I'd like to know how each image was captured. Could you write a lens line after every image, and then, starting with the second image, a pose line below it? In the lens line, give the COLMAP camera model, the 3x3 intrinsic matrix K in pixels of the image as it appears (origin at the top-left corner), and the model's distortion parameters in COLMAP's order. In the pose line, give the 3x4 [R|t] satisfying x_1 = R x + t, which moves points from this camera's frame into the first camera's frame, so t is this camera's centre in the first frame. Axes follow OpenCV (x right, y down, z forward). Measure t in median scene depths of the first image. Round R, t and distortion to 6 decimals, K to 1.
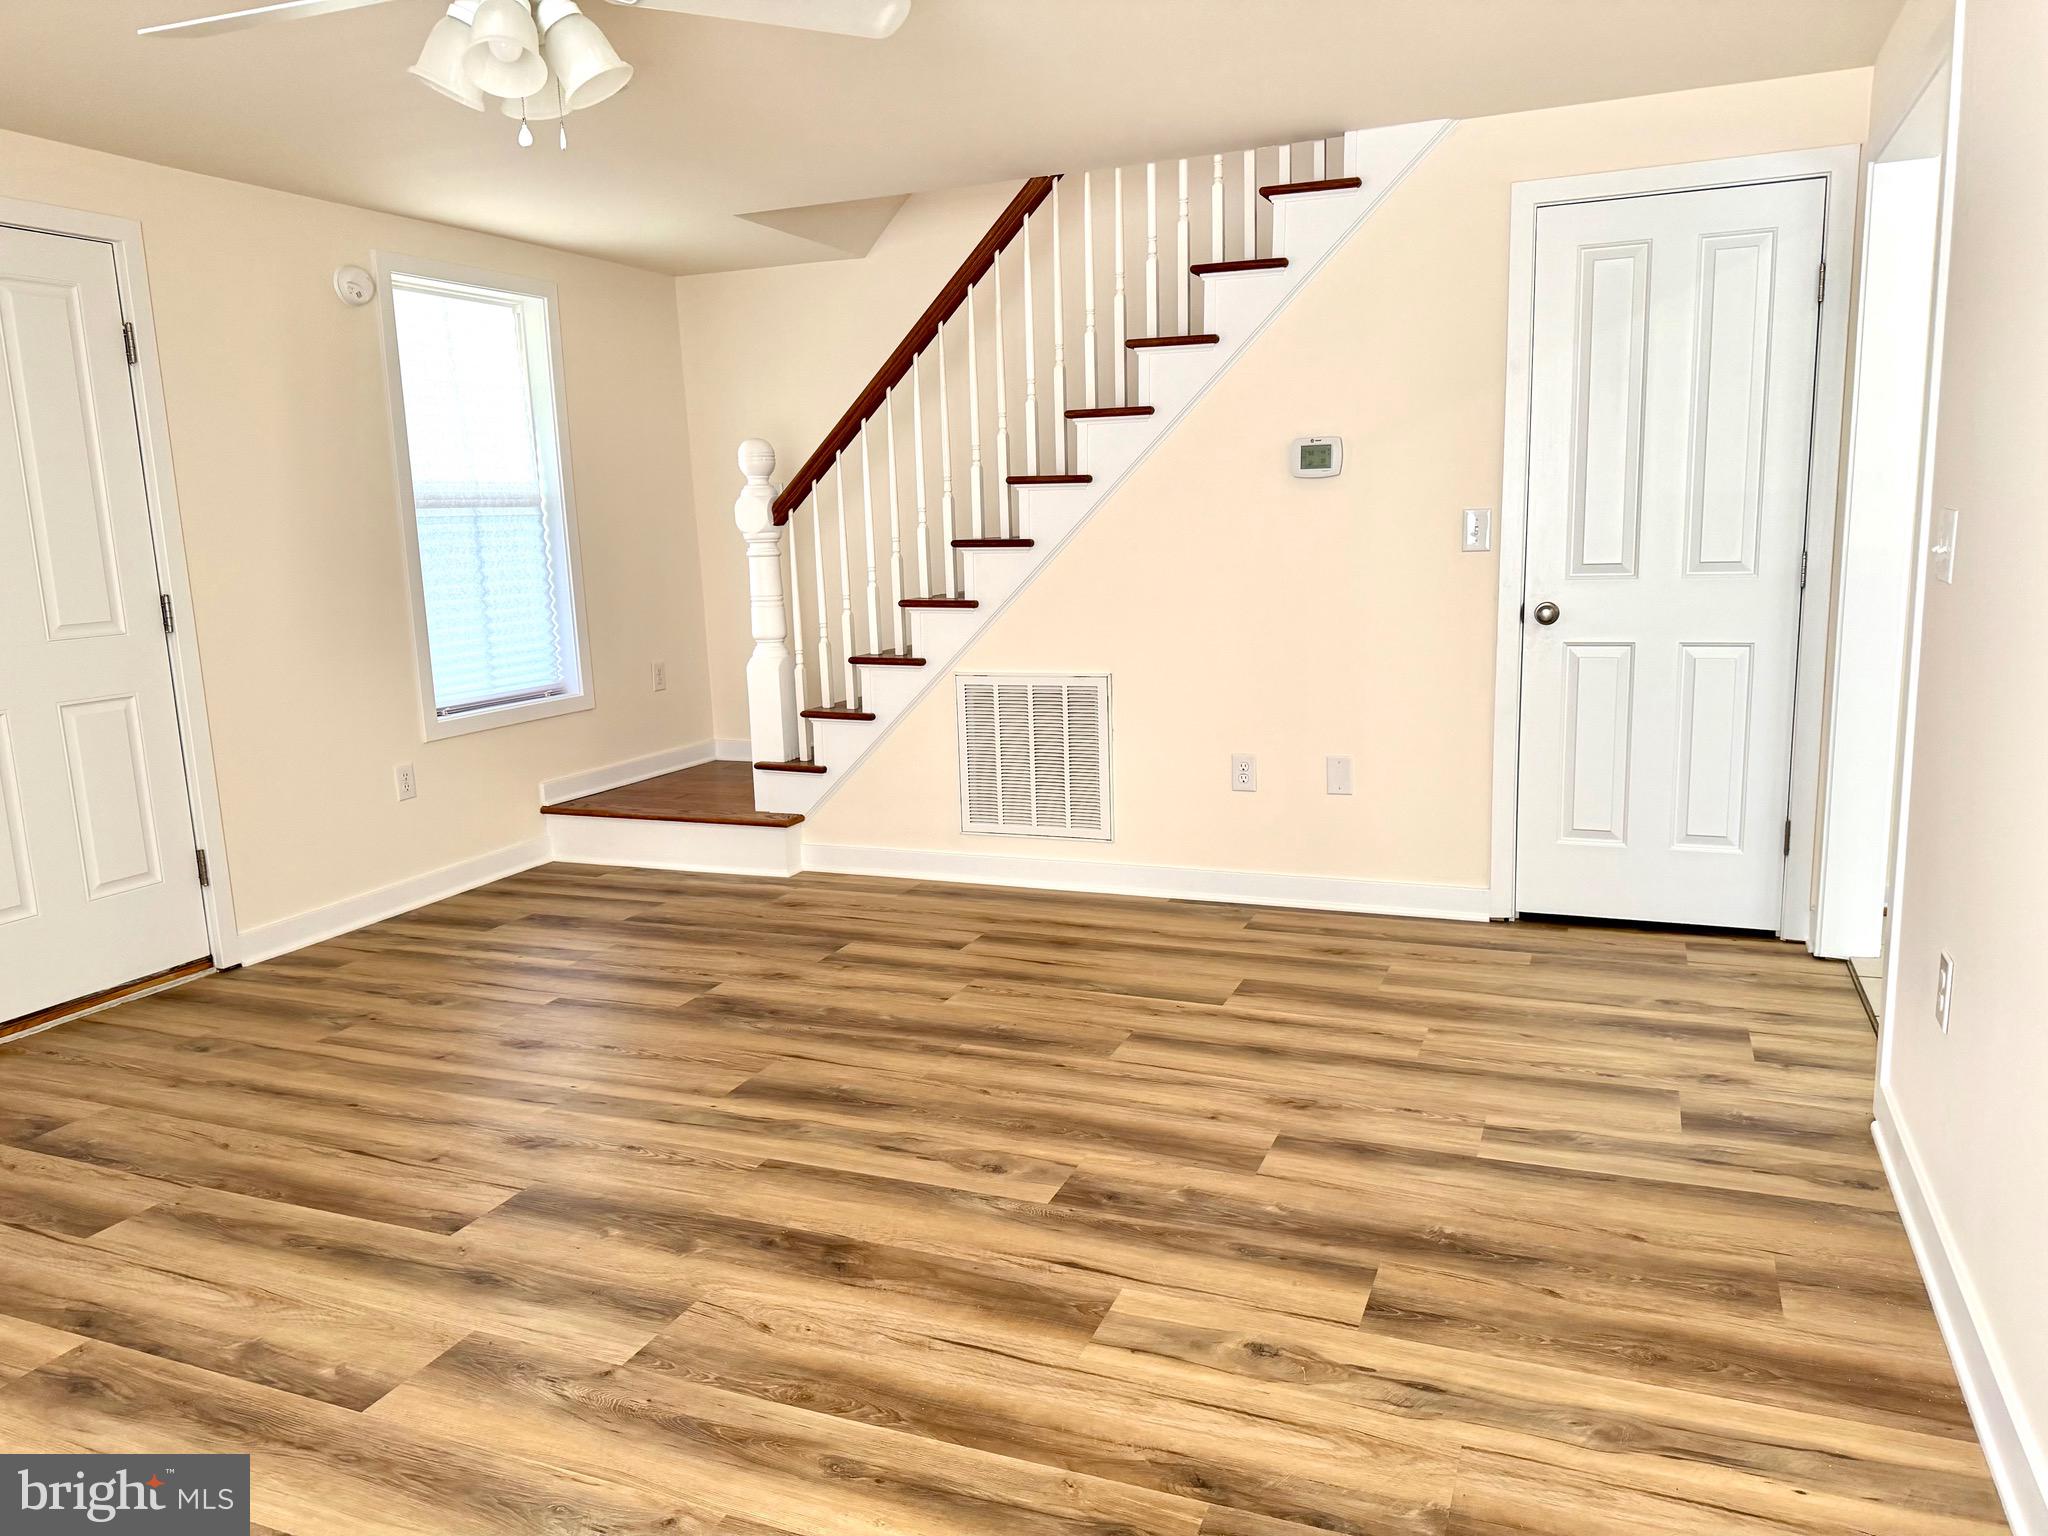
lens RADIAL K [[1383.8, 0, 1079.5], [0, 1383.8, 745.6], [0, 0, 1]] dist [0.088622, -0.098940]
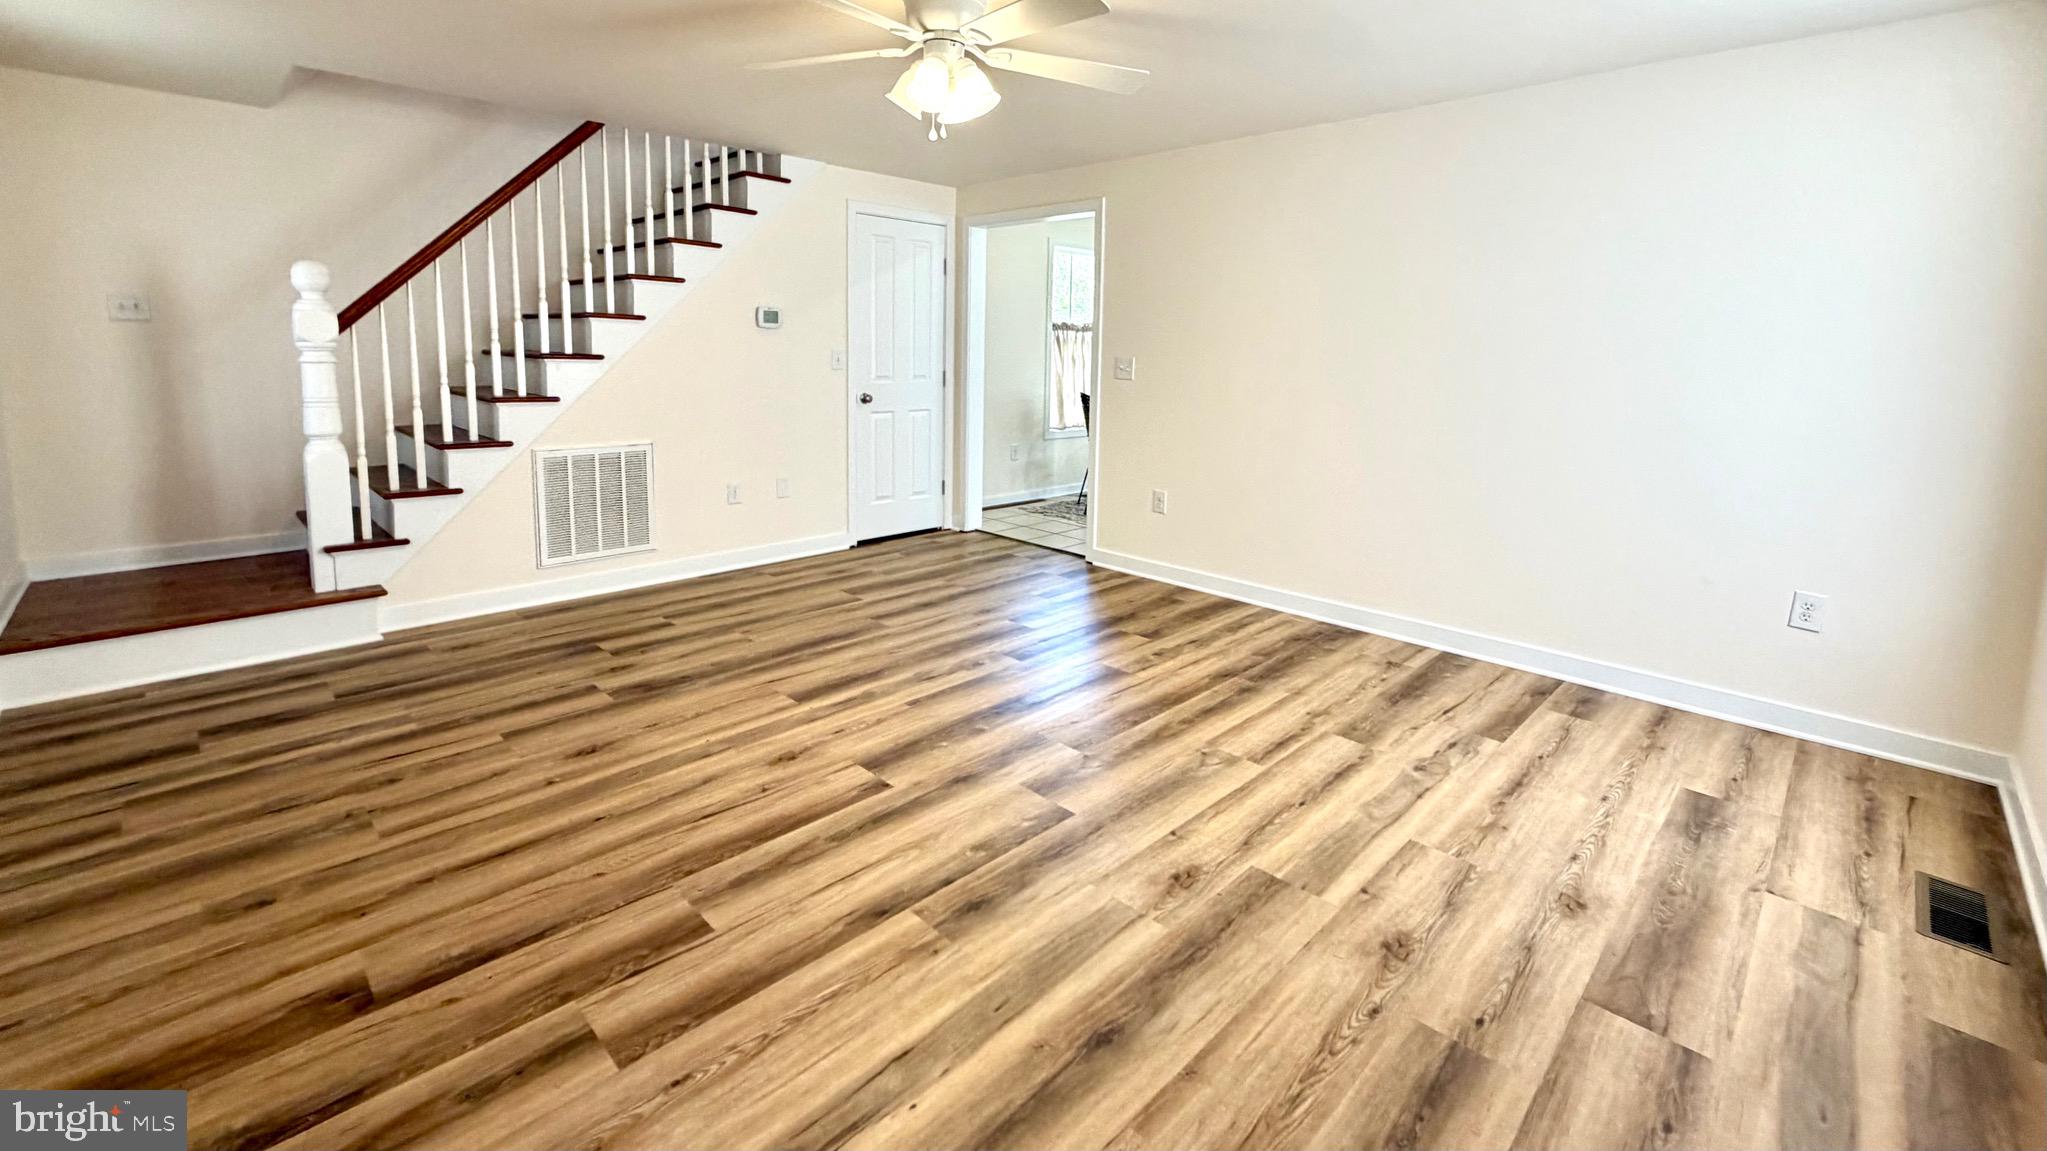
lens RADIAL K [[828.6, 0, 982.2], [0, 828.6, 452.0], [0, 0, 1]] dist [0.001633, 0.000210]
pose [[0.427136, -0.071340, 0.901369, -0.864623], [0.117267, 0.992834, 0.023010, -0.025044], [-0.896551, 0.095872, 0.432441, 0.336228]]
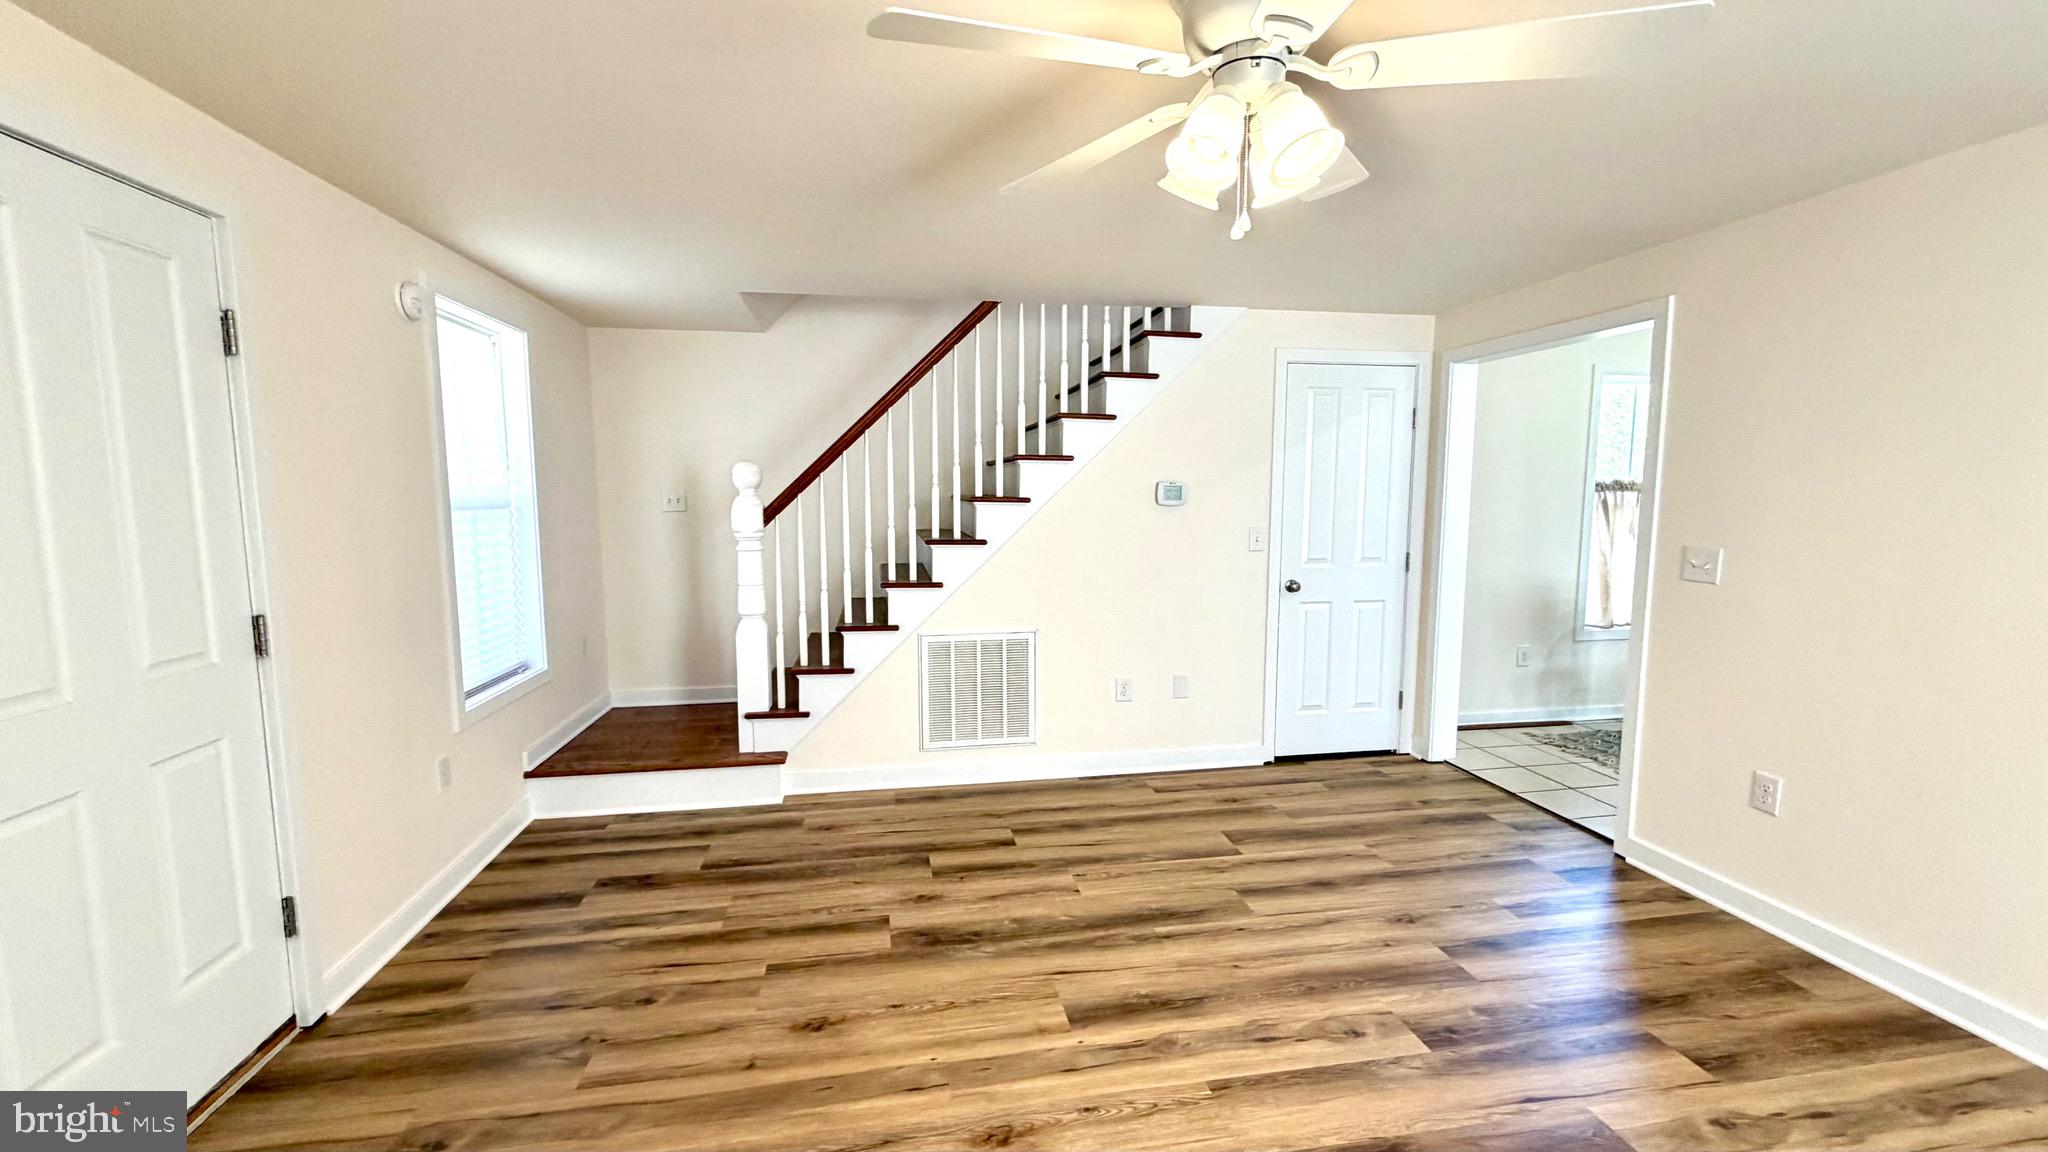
lens RADIAL K [[781.2, 0, 1024.0], [0, 781.2, 576.0], [0, 0, 1]] dist [0.001847, 0.000225]
pose [[0.857178, -0.022147, 0.514544, -0.542727], [0.057767, 0.996905, -0.053325, -0.086358], [-0.511771, 0.075433, 0.855804, 0.370964]]
